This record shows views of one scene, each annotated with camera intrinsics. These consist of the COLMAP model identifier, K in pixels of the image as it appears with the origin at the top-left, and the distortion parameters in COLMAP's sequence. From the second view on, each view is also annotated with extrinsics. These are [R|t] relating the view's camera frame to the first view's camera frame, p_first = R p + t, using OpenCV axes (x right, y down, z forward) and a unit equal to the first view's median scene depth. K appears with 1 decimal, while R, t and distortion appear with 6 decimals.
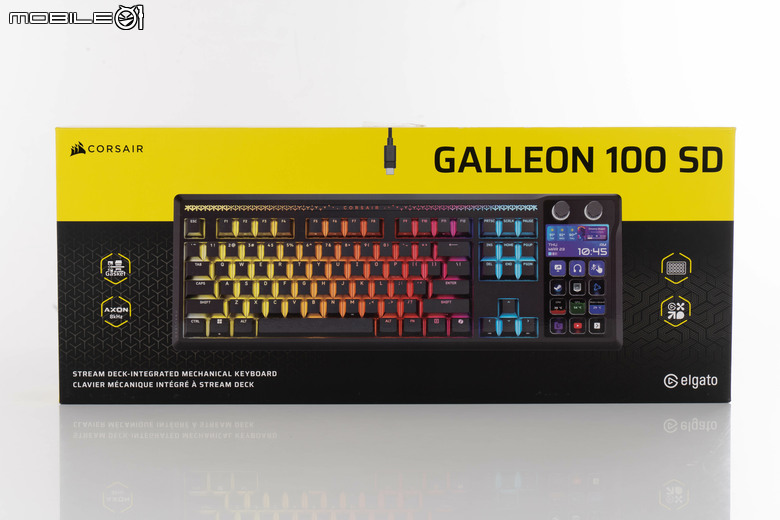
lens RADIAL K [[1880.9, 0, 408.8], [0, 1880.9, 262.8], [0, 0, 1]] dist [0.027414, 0.000000]
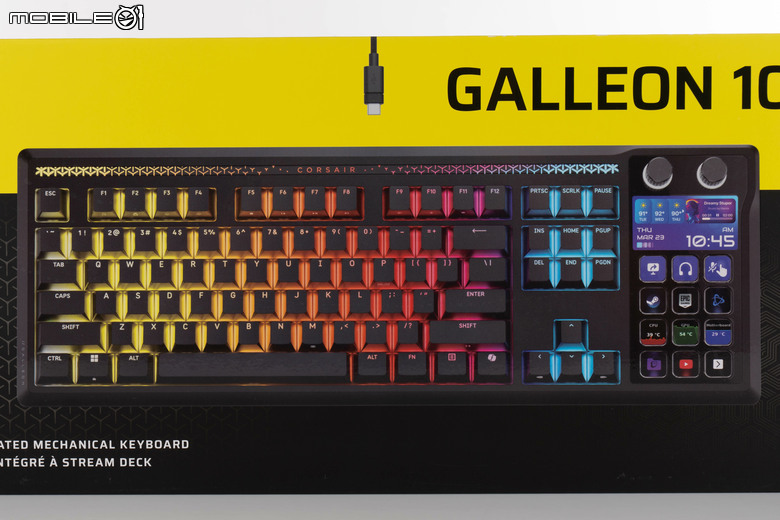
lens RADIAL K [[1880.9, 0, 395.5], [0, 1880.9, 261.2], [0, 0, 1]] dist [0.027414, 0.000000]
pose [[0.999813, -0.003282, -0.019063, 0.008287], [0.003113, 0.999956, -0.008890, 0.005524], [0.019091, 0.008829, 0.999779, 0.394829]]
